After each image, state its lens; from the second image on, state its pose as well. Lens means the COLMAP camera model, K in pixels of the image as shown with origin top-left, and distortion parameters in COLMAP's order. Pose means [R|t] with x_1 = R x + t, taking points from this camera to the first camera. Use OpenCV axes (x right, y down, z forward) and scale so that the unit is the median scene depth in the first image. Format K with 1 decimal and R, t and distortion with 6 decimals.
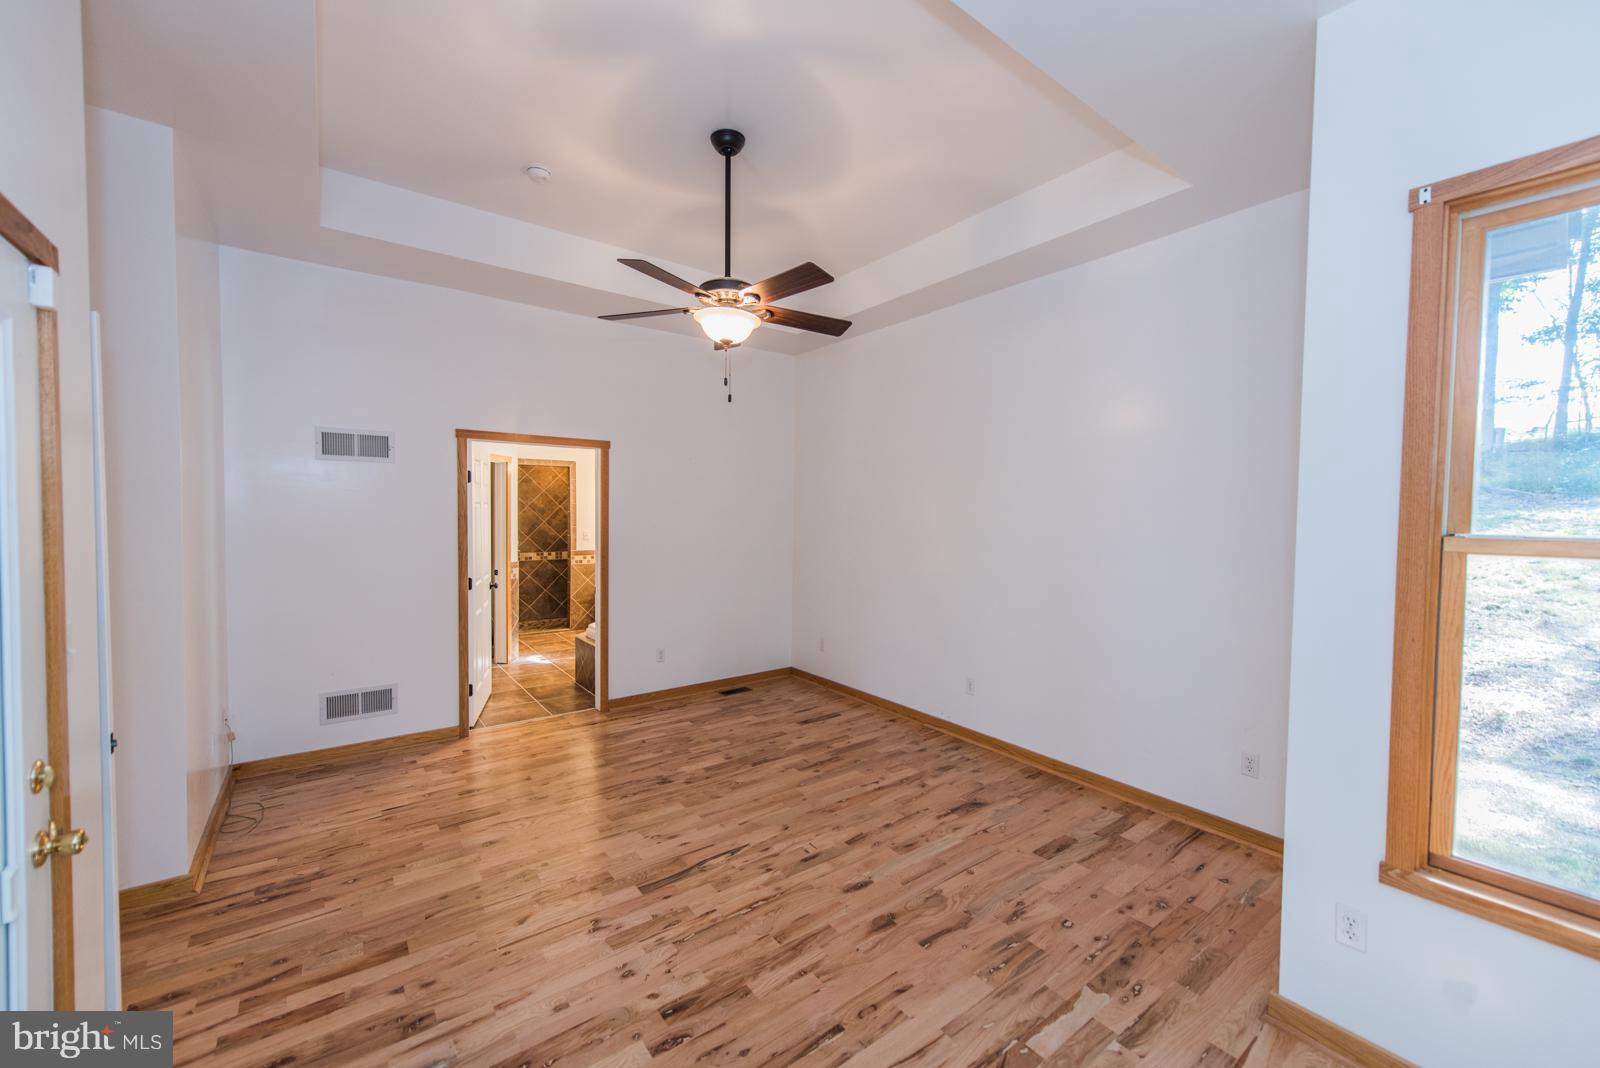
lens RADIAL K [[624.4, 0, 797.8], [0, 624.4, 534.9], [0, 0, 1]] dist [0.019395, -0.006079]
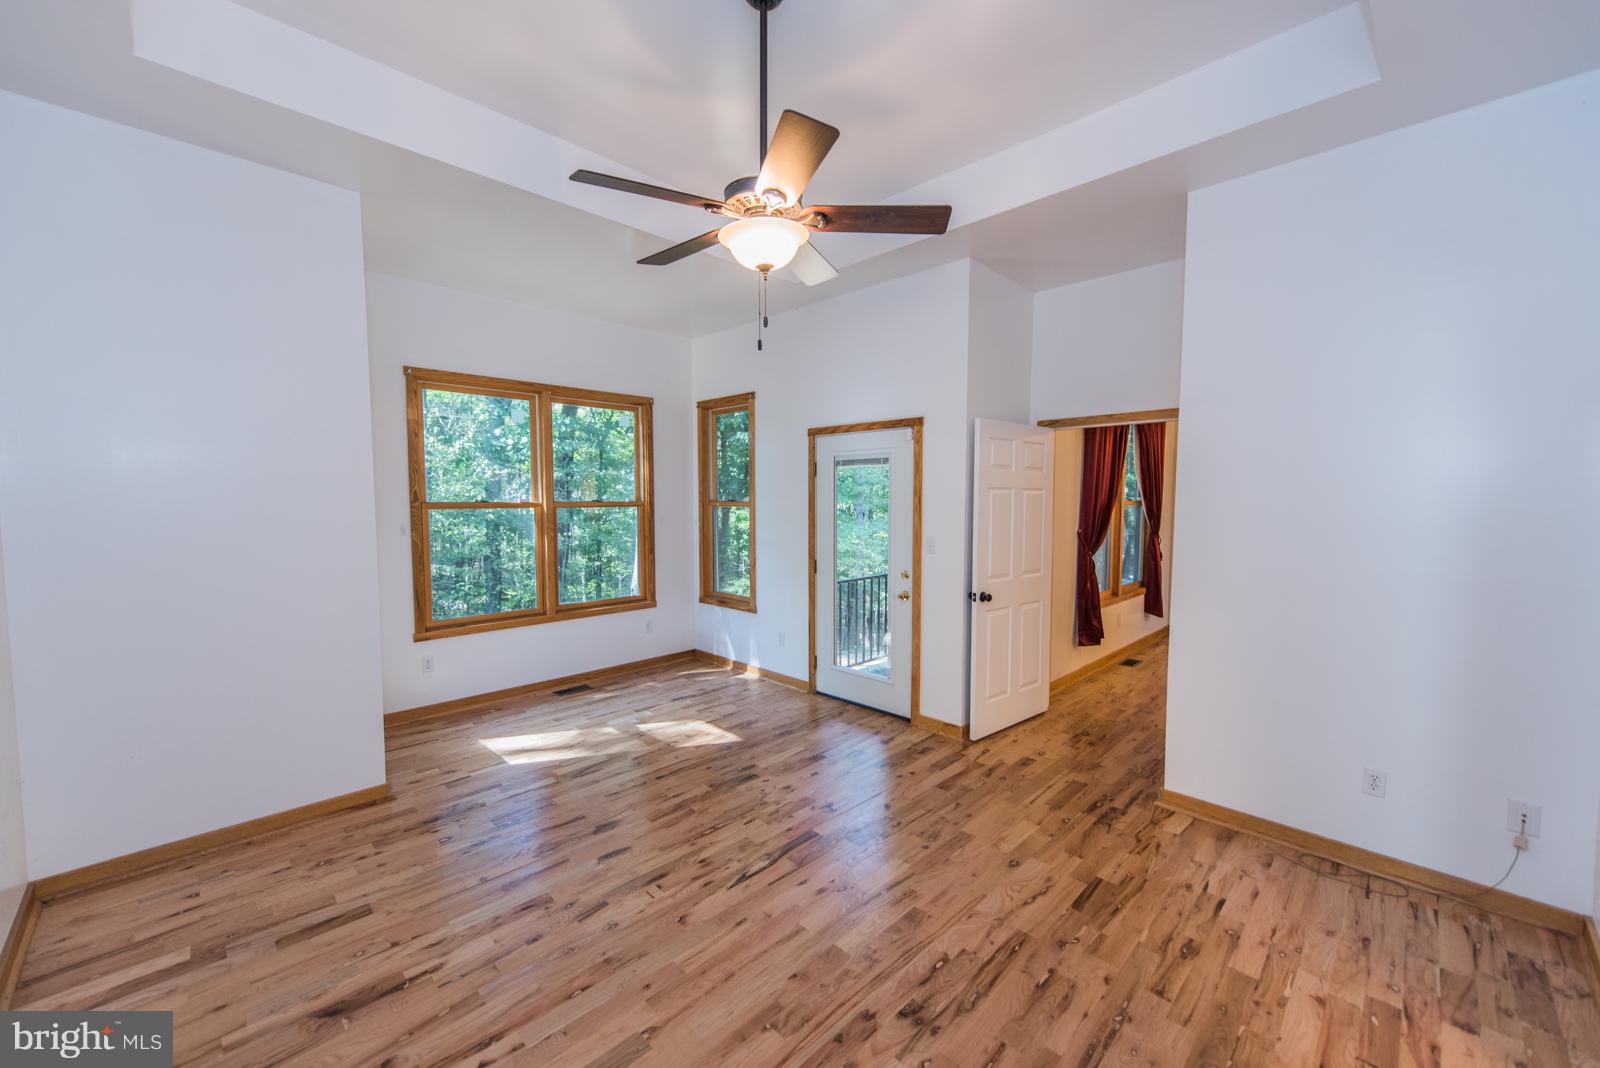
lens RADIAL K [[624.4, 0, 797.8], [0, 624.4, 534.9], [0, 0, 1]] dist [0.019395, -0.006079]
pose [[-0.990265, -0.004174, -0.139130, -0.054734], [-0.017021, 0.995680, 0.091281, -0.065632], [0.138148, 0.092761, -0.986058, 1.907613]]
